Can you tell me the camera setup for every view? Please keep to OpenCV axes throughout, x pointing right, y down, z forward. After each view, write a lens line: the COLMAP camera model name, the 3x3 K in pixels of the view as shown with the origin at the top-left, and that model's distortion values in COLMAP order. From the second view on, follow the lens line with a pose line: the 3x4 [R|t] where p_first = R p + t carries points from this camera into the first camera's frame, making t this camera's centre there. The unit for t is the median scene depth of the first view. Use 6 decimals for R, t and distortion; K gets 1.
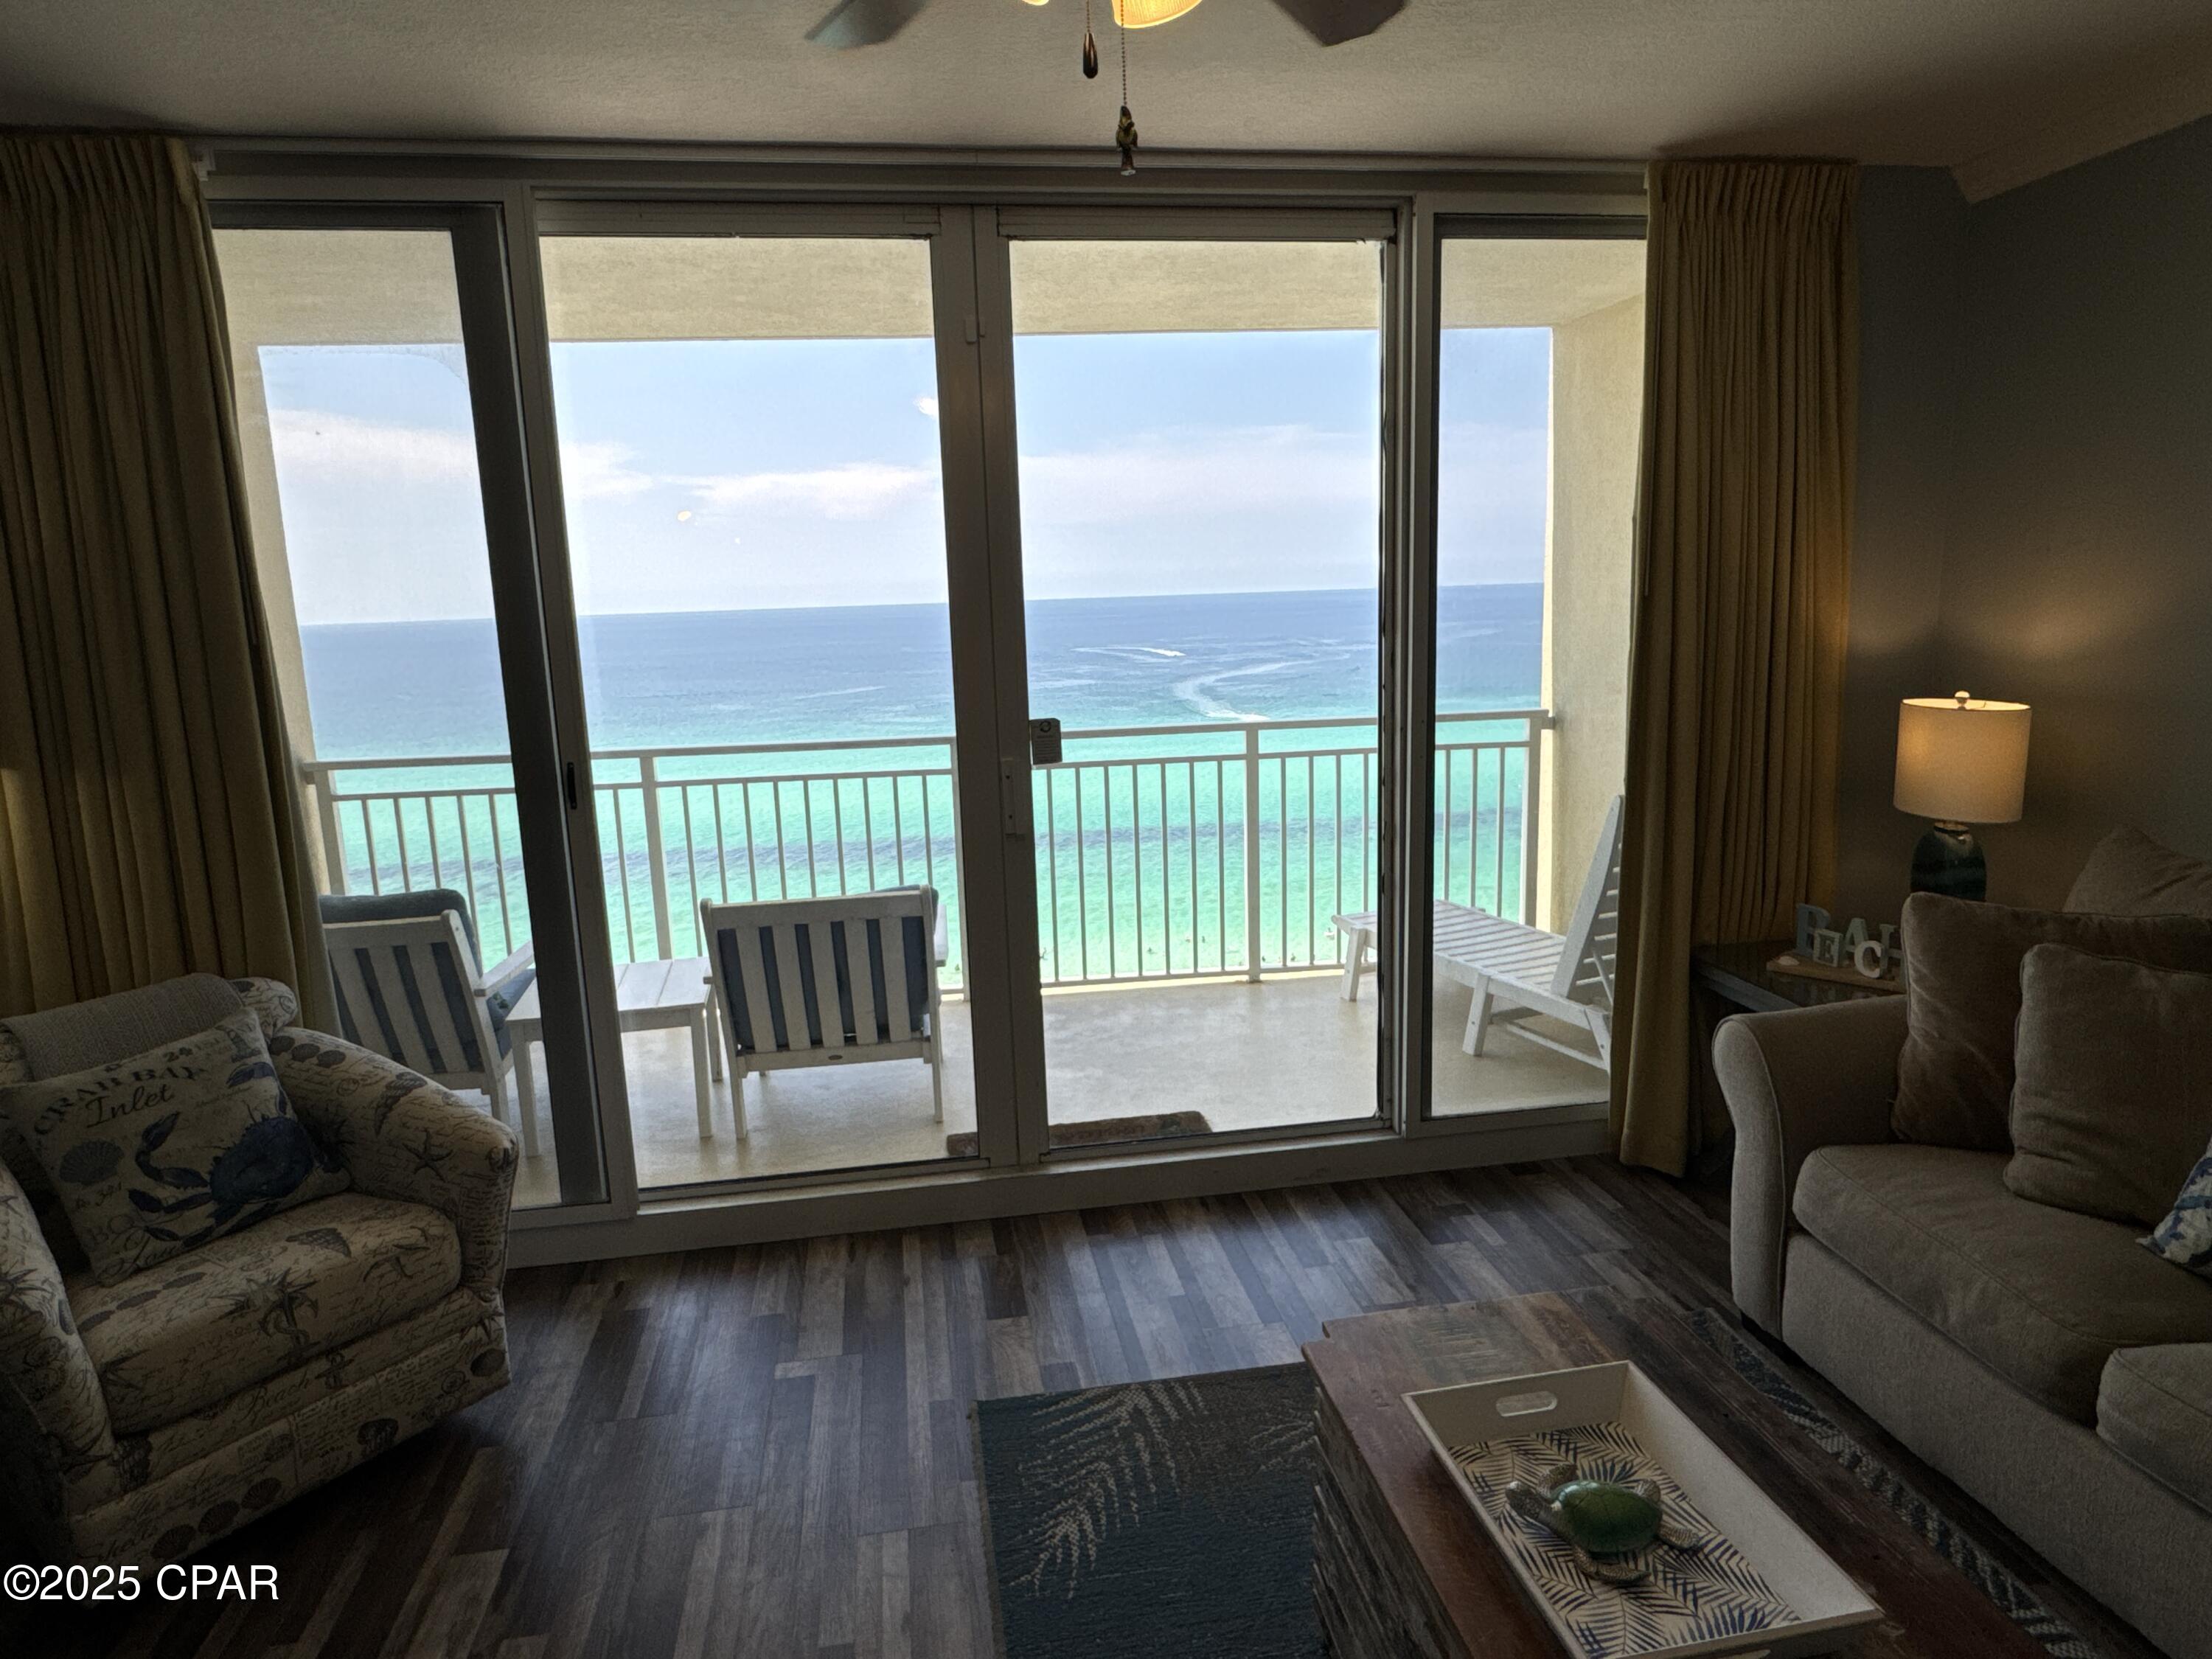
lens RADIAL K [[1312.3, 0, 1102.2], [0, 1312.3, 824.8], [0, 0, 1]] dist [0.000848, -0.000167]
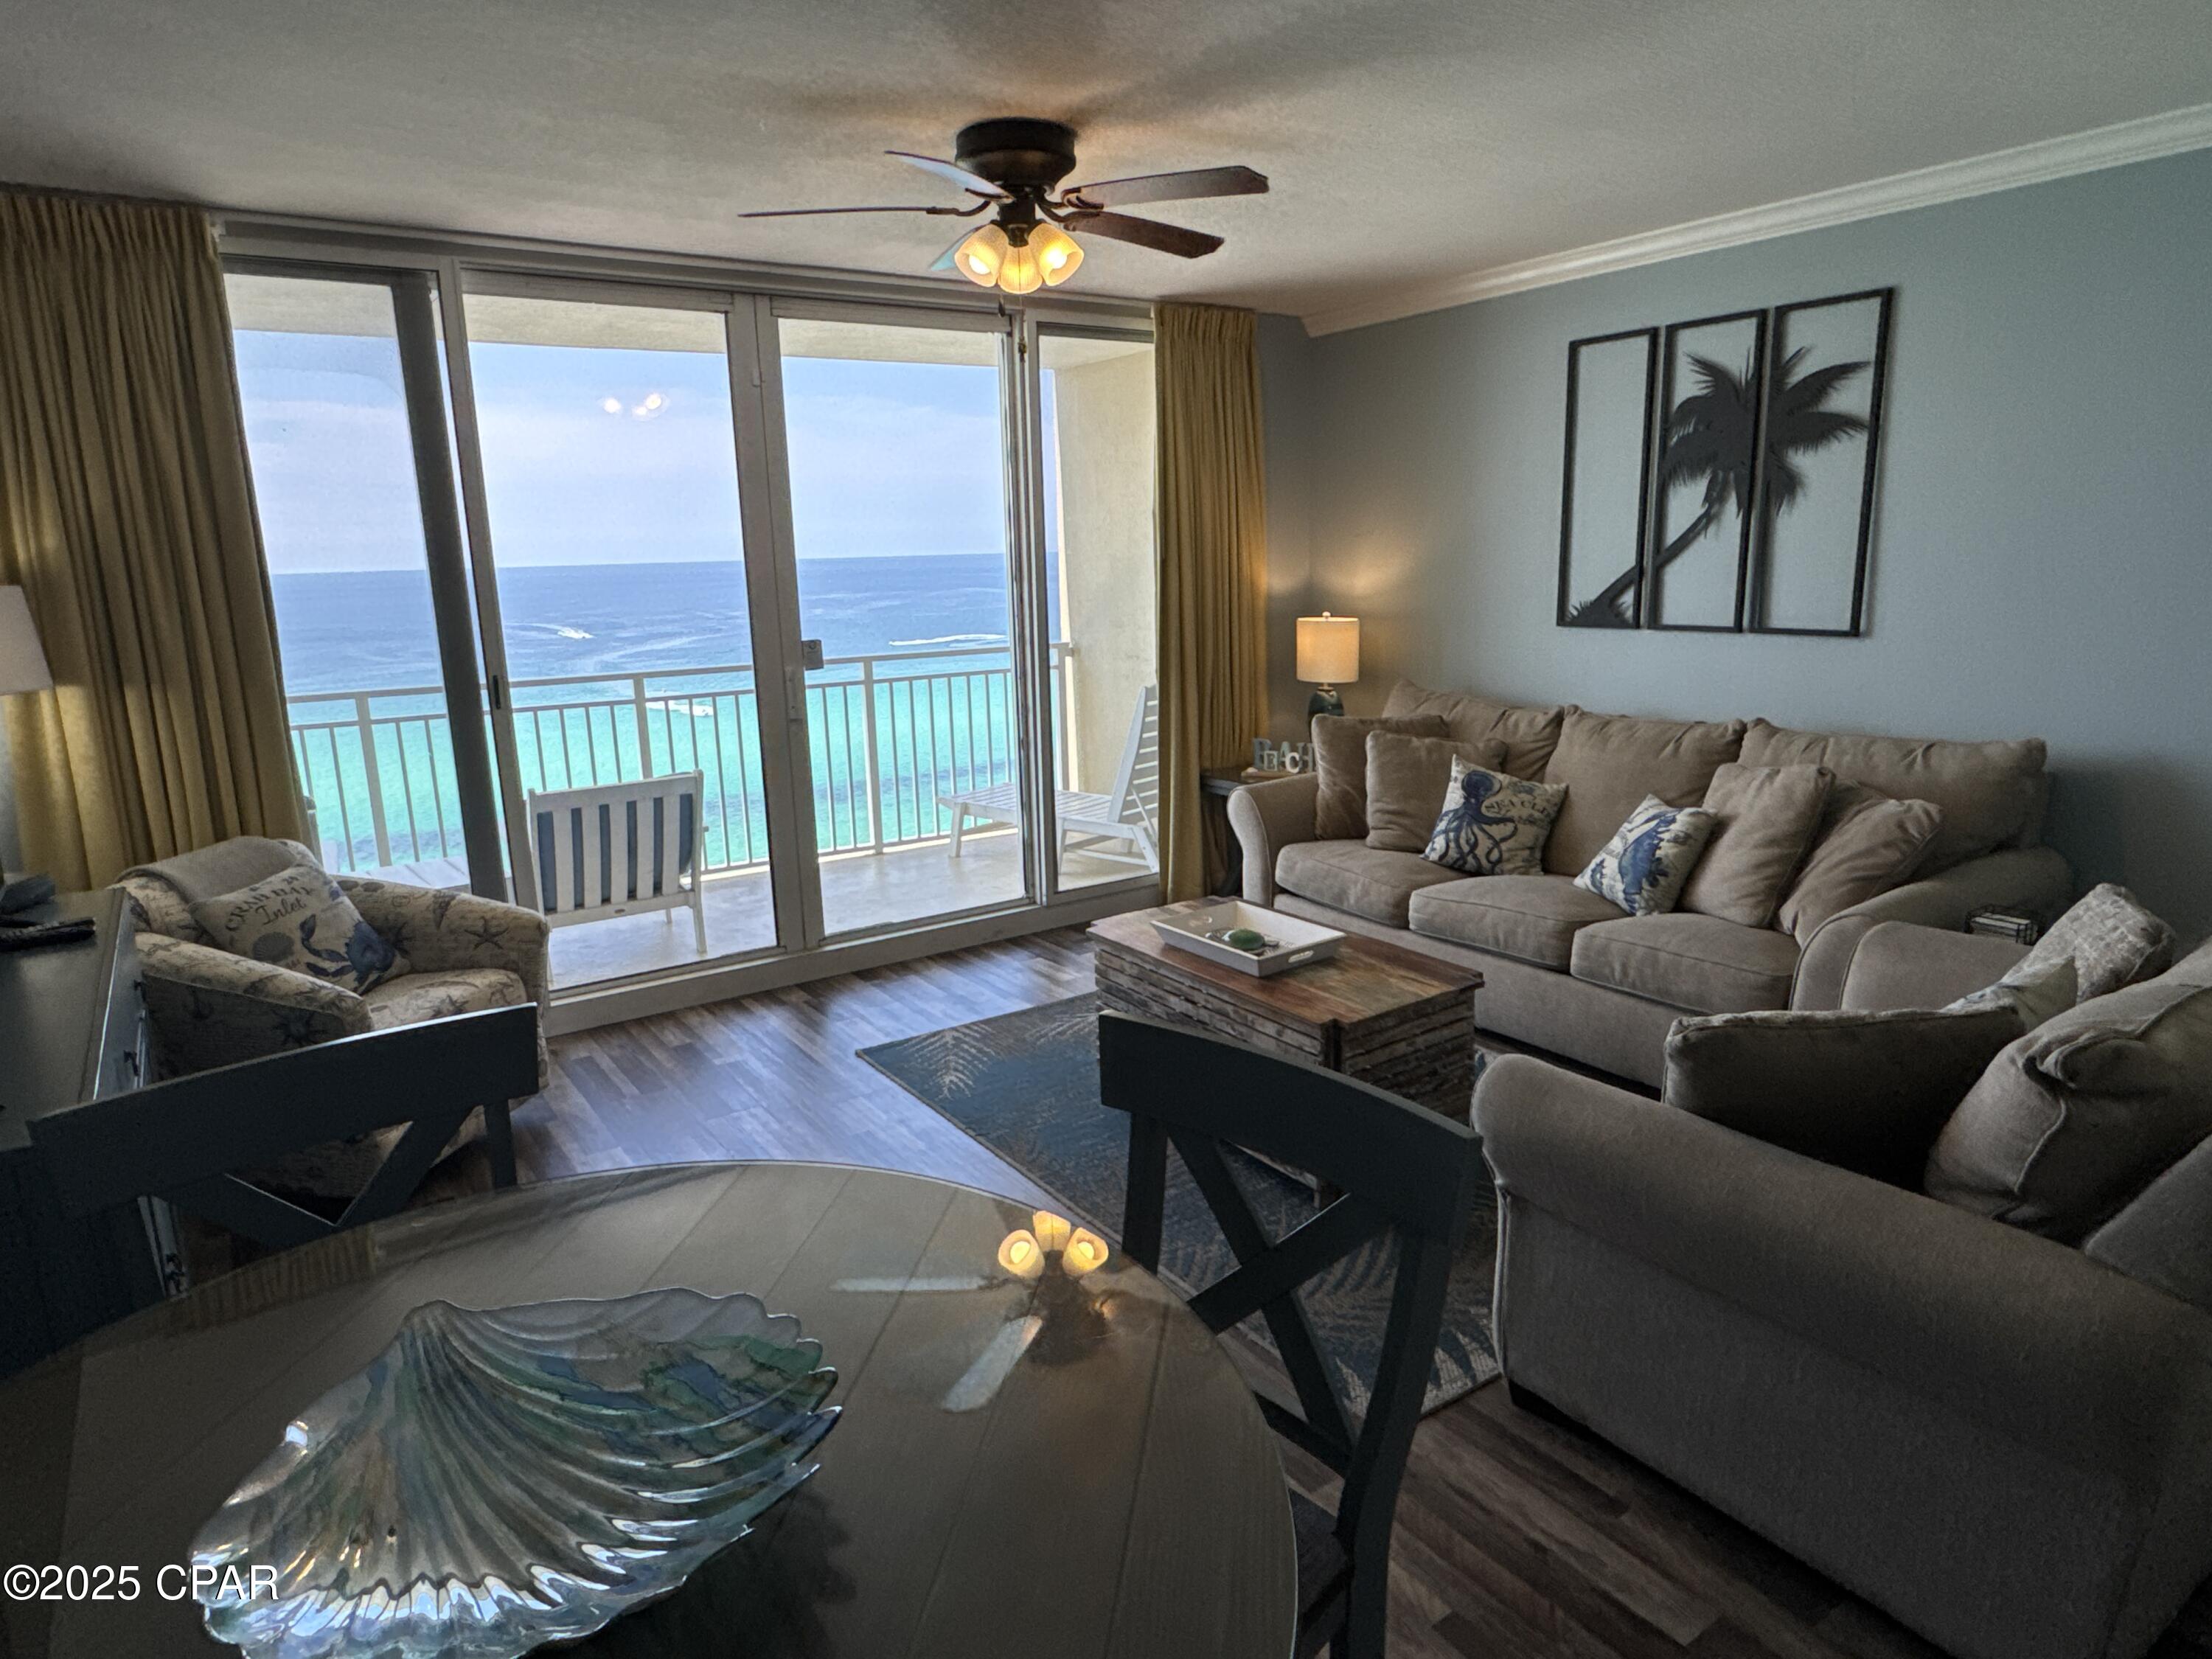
lens RADIAL K [[1312.3, 0, 1102.1], [0, 1312.3, 829.6], [0, 0, 1]] dist [0.000848, -0.000167]
pose [[0.904704, -0.080766, 0.418316, -0.420557], [0.070524, 0.996711, 0.039914, 0.105658], [-0.420163, -0.006609, 0.907424, -0.532972]]
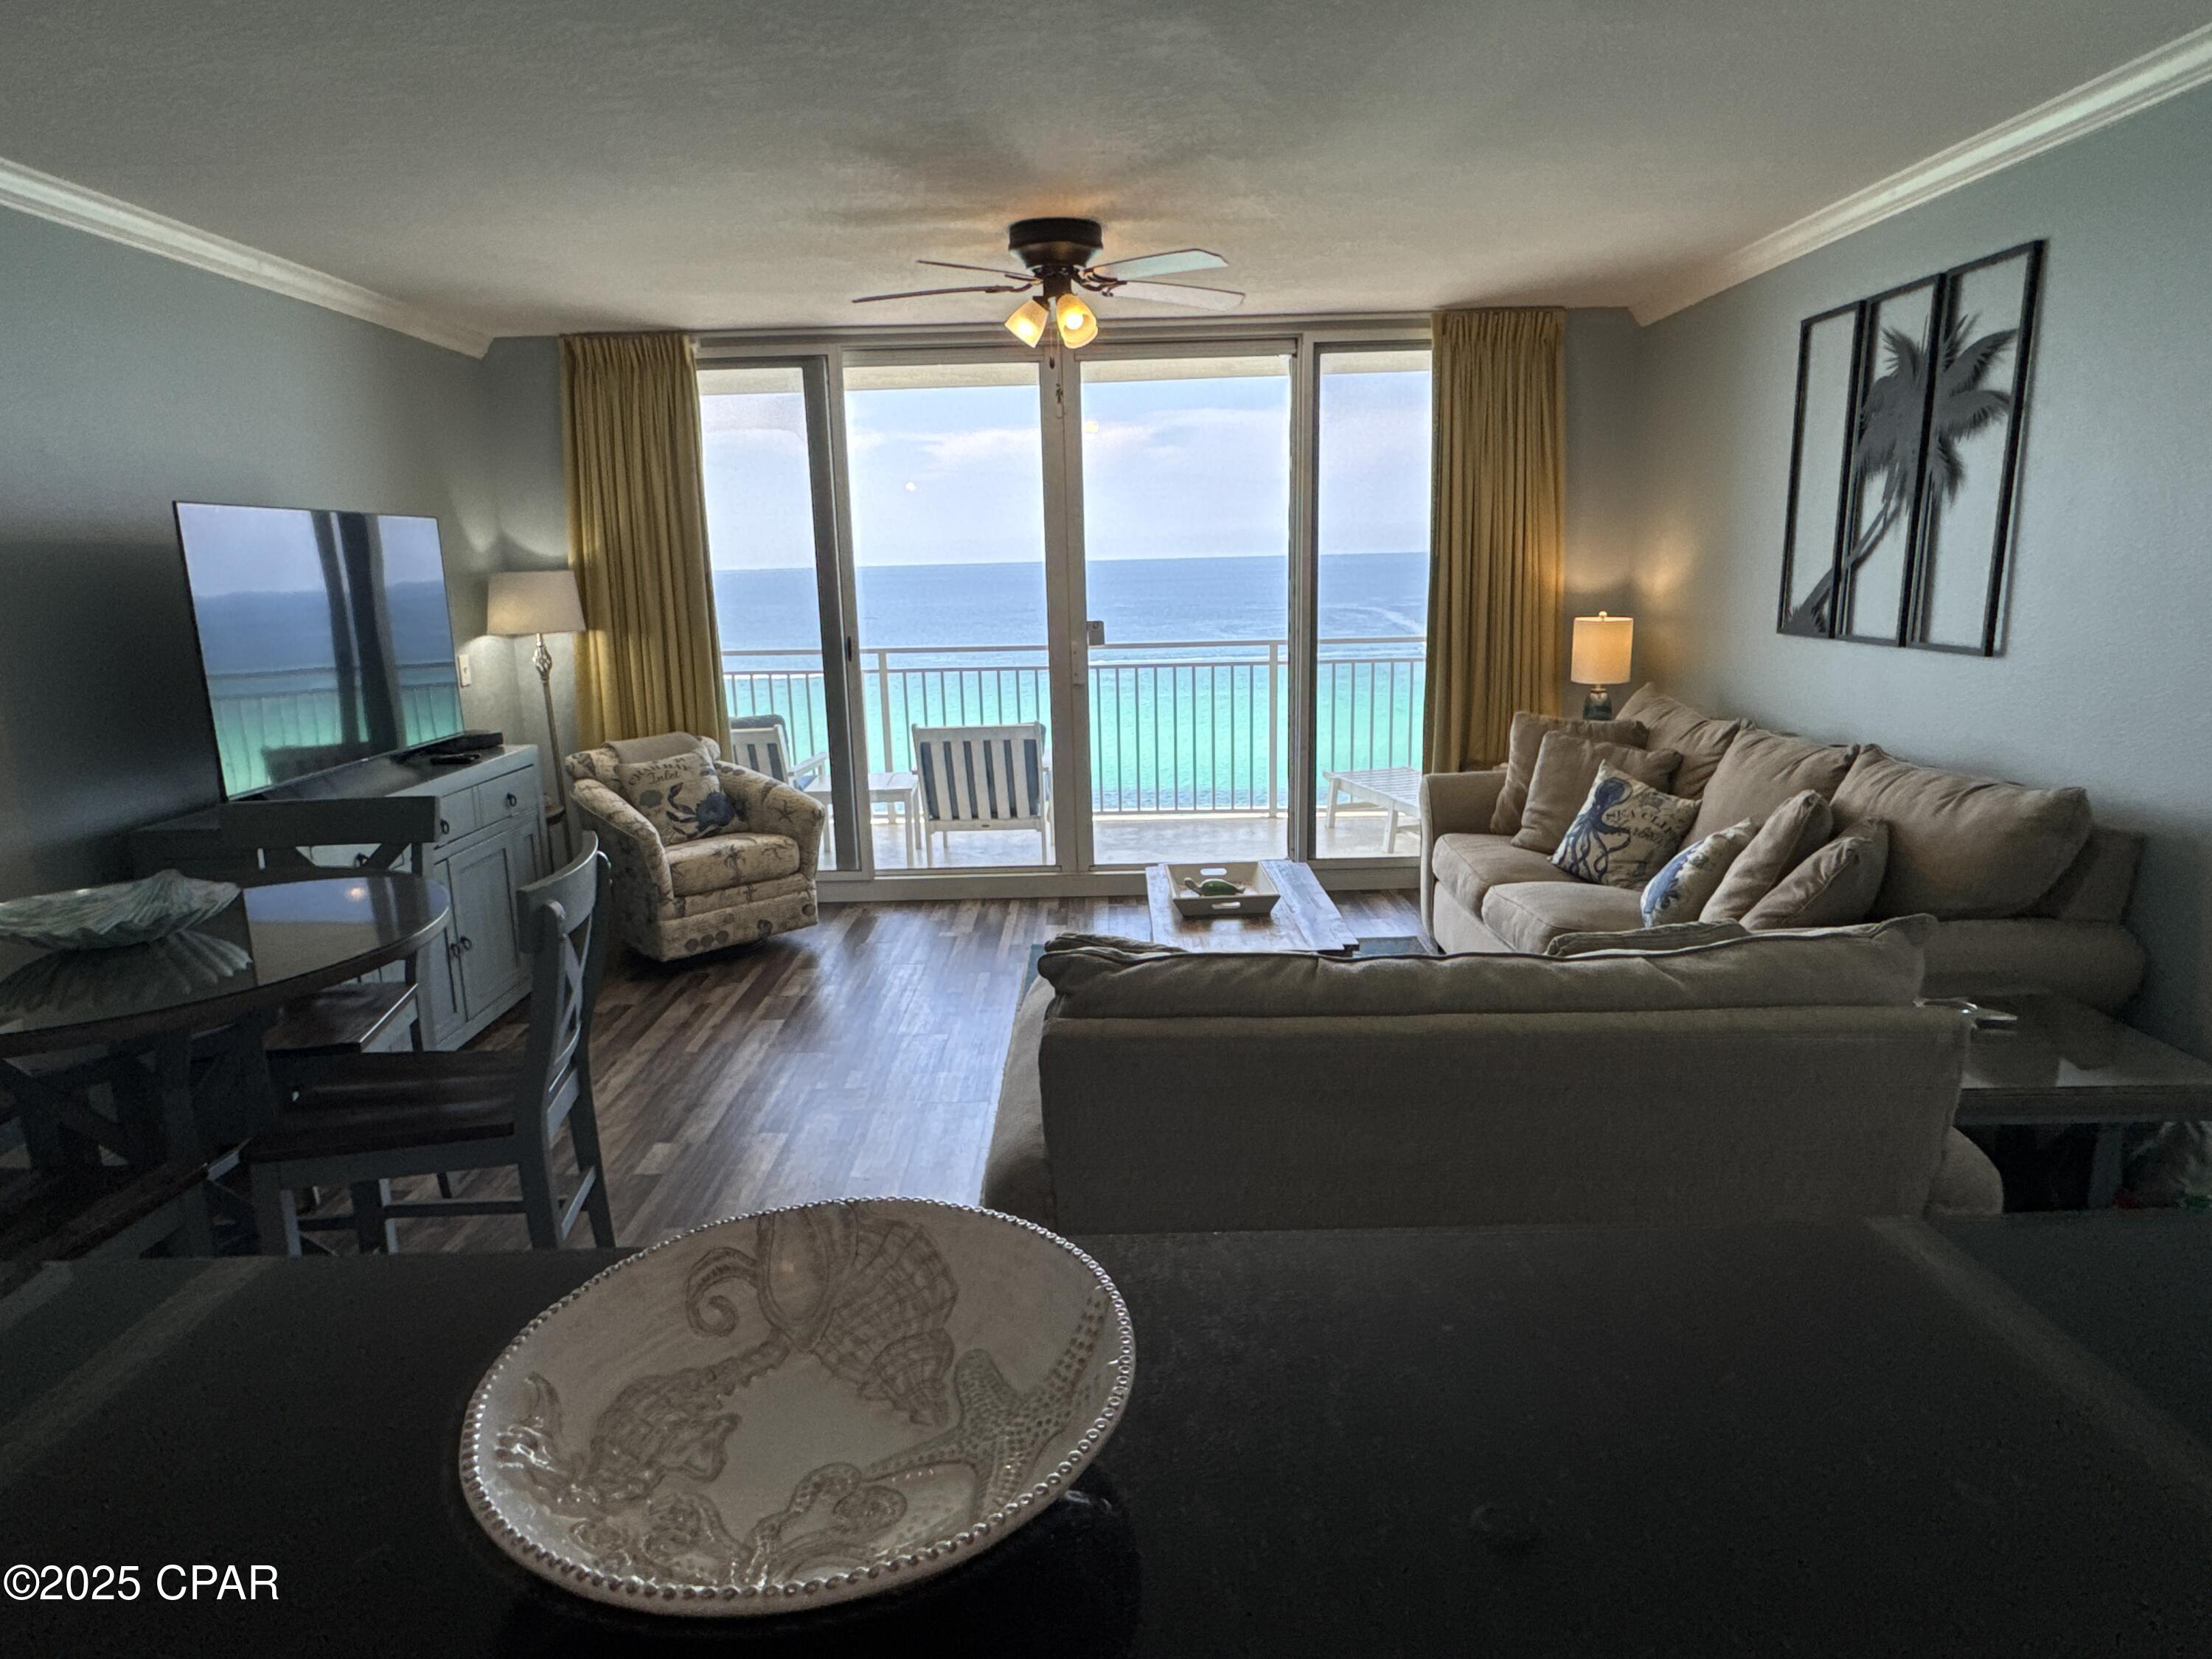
lens RADIAL K [[1312.3, 0, 1098.5], [0, 1312.3, 828.4], [0, 0, 1]] dist [0.000848, -0.000167]
pose [[0.986371, 0.042169, -0.159044, 0.286563], [-0.036661, 0.998627, 0.037408, 0.151906], [0.160403, -0.031067, 0.986563, -0.886704]]
